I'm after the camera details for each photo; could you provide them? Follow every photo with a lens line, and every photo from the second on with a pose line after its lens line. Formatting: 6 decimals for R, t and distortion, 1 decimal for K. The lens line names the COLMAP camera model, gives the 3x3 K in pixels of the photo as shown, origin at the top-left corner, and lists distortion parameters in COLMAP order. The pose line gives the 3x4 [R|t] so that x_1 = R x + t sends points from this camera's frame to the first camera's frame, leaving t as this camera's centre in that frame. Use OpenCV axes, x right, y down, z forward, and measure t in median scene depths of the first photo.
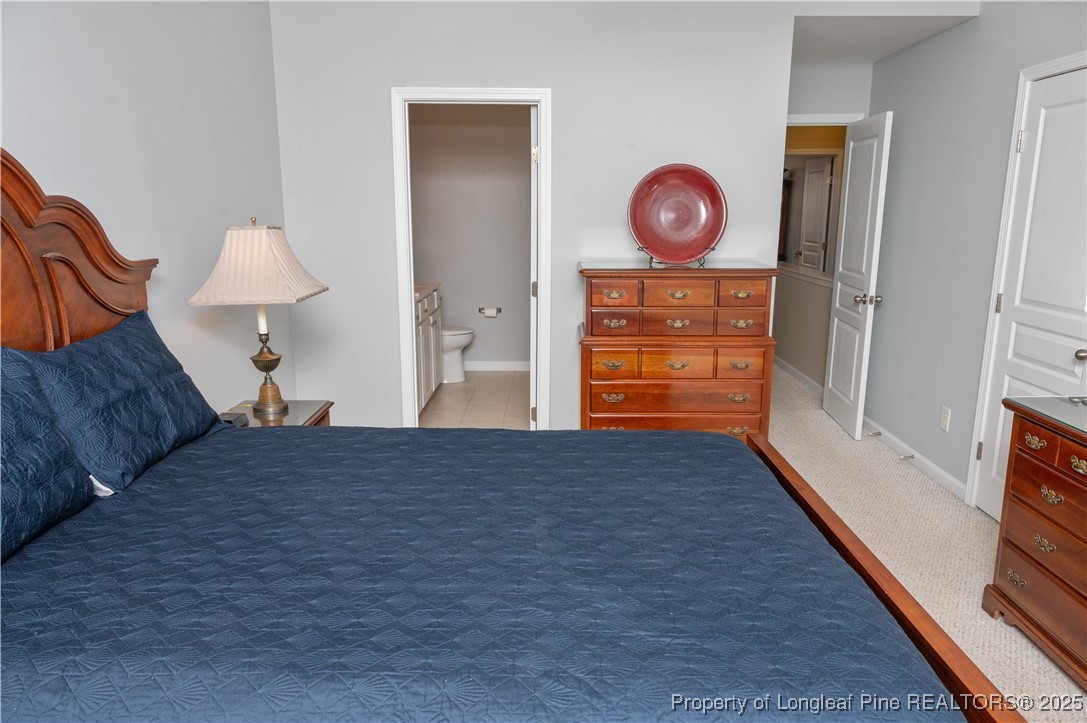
lens RADIAL K [[733.6, 0, 543.5], [0, 733.6, 361.5], [0, 0, 1]] dist [-0.003563, -0.002610]
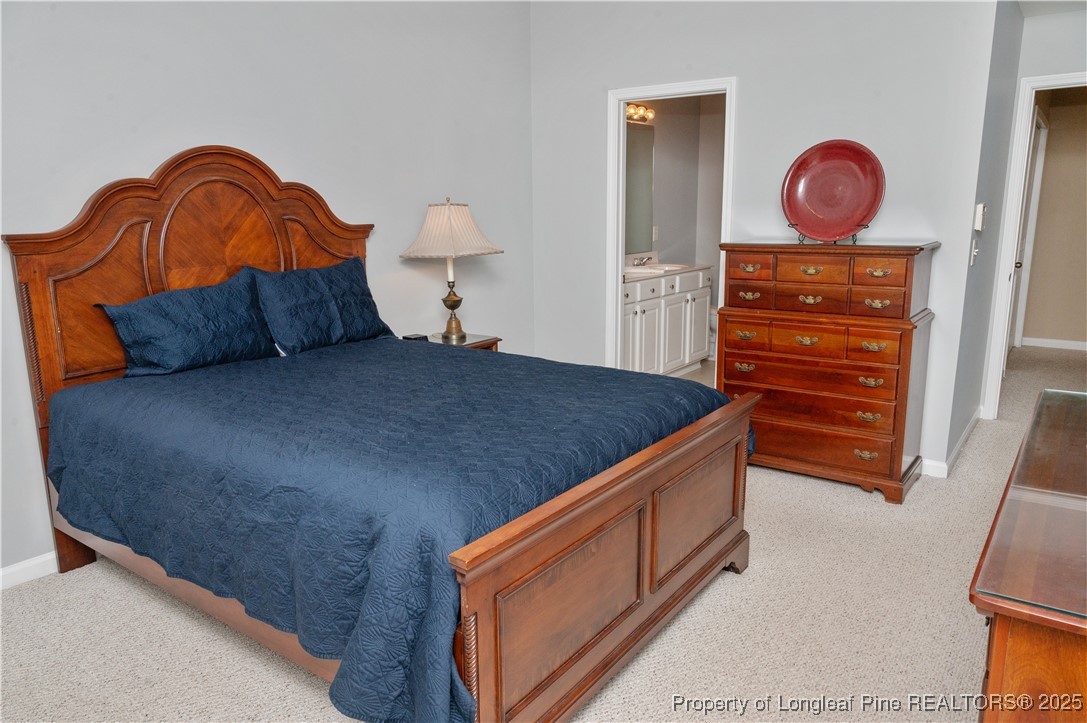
lens RADIAL K [[733.6, 0, 543.5], [0, 733.6, 361.5], [0, 0, 1]] dist [-0.003563, -0.002610]
pose [[0.814705, 0.109434, -0.569456, 0.557741], [-0.107894, 0.993490, 0.036561, 0.042012], [0.569750, 0.031654, 0.821208, -0.037109]]
